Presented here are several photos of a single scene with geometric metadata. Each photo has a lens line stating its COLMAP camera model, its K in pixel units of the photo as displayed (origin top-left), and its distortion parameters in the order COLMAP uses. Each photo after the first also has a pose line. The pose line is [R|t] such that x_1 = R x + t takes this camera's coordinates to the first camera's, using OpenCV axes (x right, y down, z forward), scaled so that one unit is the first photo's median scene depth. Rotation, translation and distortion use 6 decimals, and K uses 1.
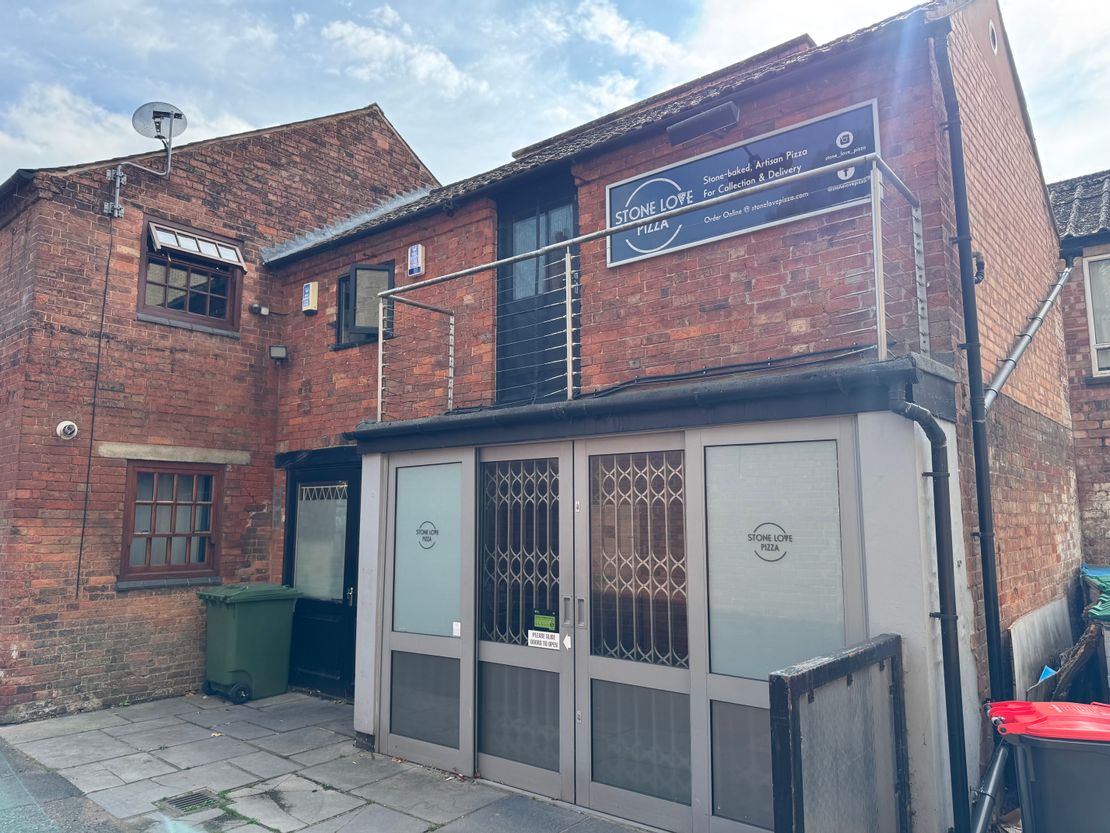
lens RADIAL K [[800.5, 0, 555.0], [0, 800.5, 416.5], [0, 0, 1]] dist [0.088798, -0.001046]
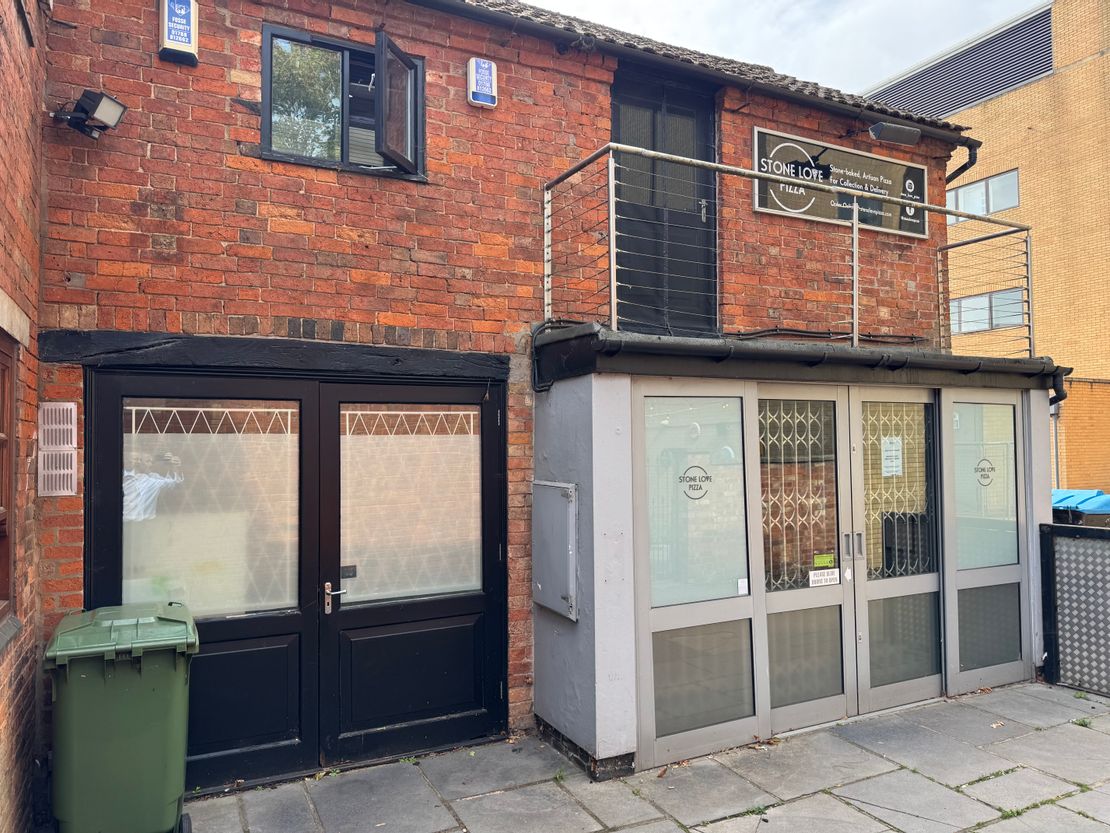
lens RADIAL K [[913.4, 0, 555.0], [0, 913.4, 416.5], [0, 0, 1]] dist [0.120319, -0.281839]
pose [[0.324929, 0.042401, 0.944787, -1.091033], [-0.097308, 0.995191, -0.011197, 0.106132], [-0.940719, -0.088297, 0.327493, 0.843895]]
